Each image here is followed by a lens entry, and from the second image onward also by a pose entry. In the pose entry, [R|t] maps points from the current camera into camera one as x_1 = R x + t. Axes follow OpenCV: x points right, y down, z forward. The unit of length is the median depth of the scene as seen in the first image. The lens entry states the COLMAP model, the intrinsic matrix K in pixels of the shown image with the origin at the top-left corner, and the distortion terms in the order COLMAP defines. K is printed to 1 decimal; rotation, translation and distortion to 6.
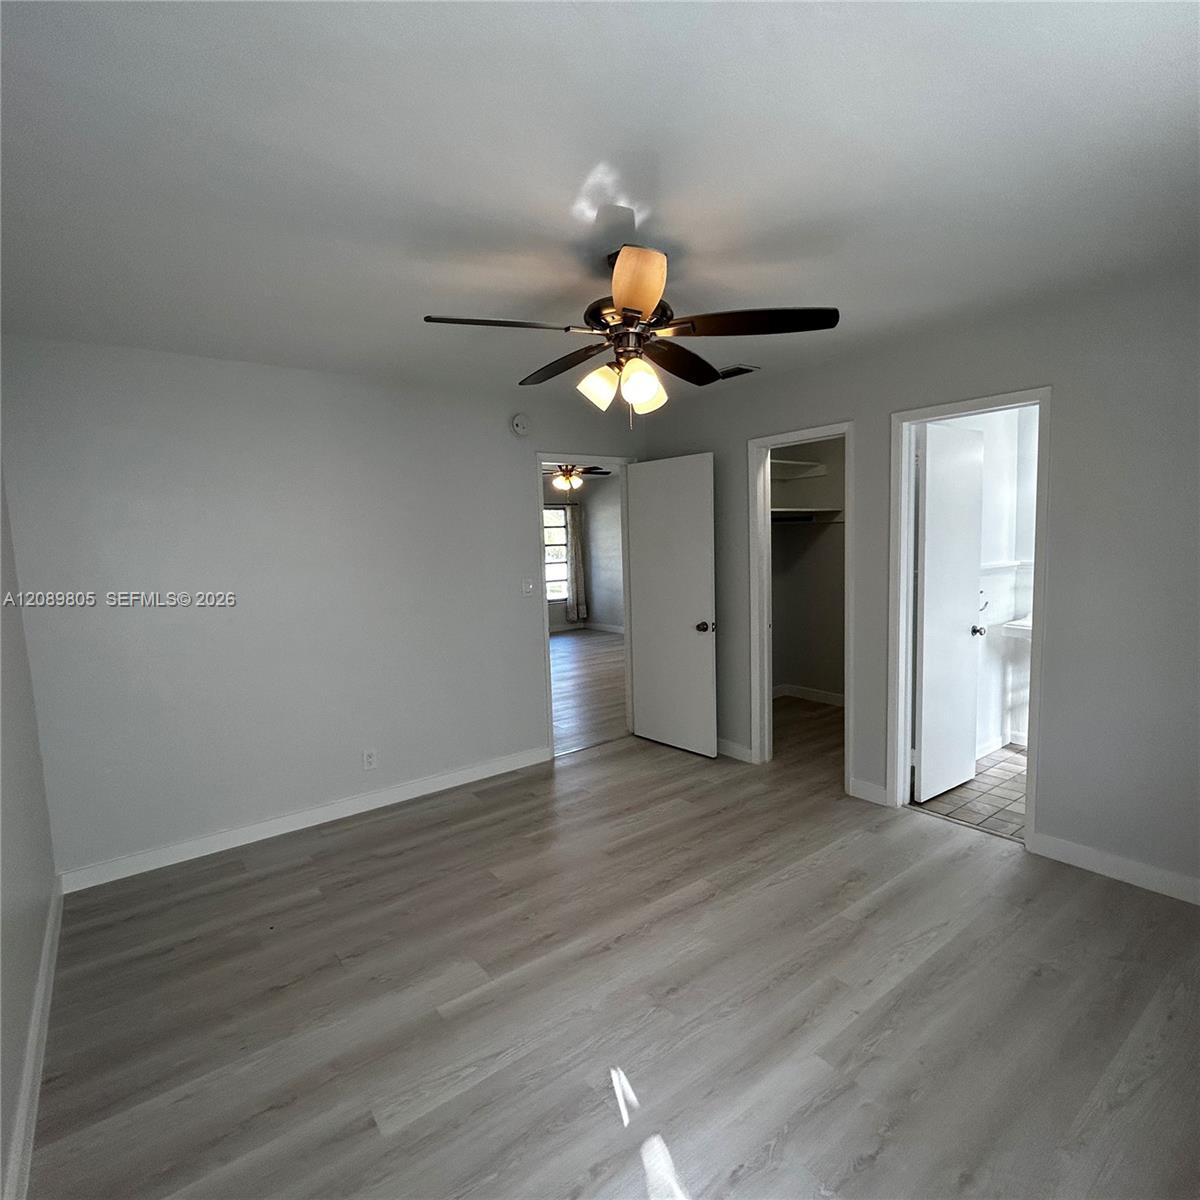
lens RADIAL K [[644.3, 0, 600.0], [0, 644.3, 600.0], [0, 0, 1]] dist [0.001213, 0.000482]
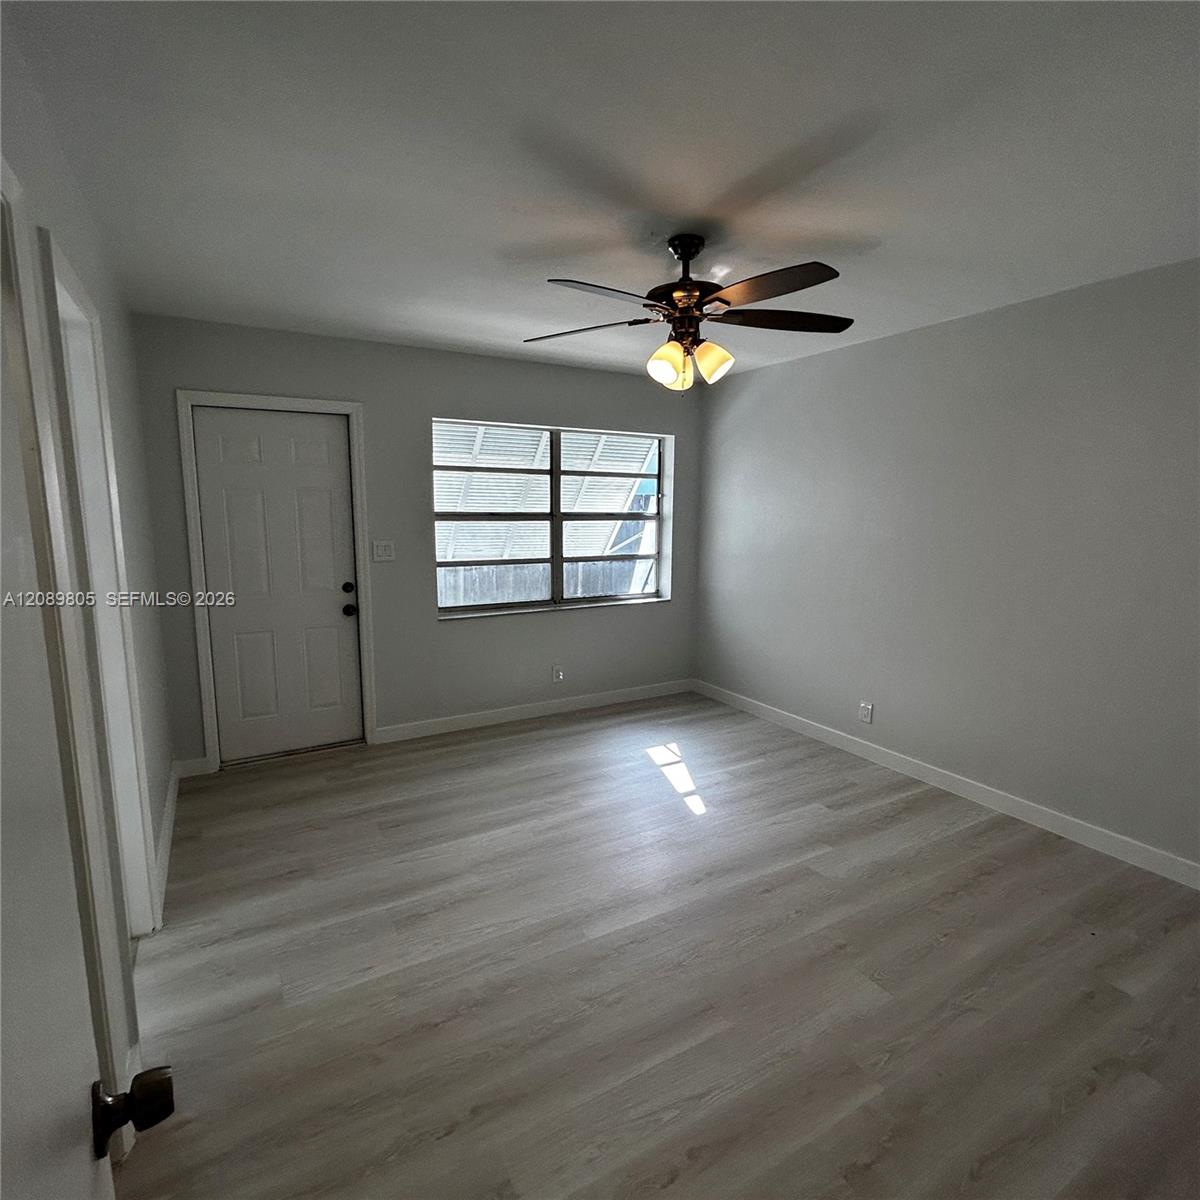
lens RADIAL K [[644.3, 0, 600.0], [0, 644.3, 600.0], [0, 0, 1]] dist [0.001213, 0.000482]
pose [[-0.991539, 0.007157, 0.129612, 0.049702], [0.038009, 0.970724, 0.237173, -0.193108], [-0.124120, 0.240093, -0.962782, 2.035902]]
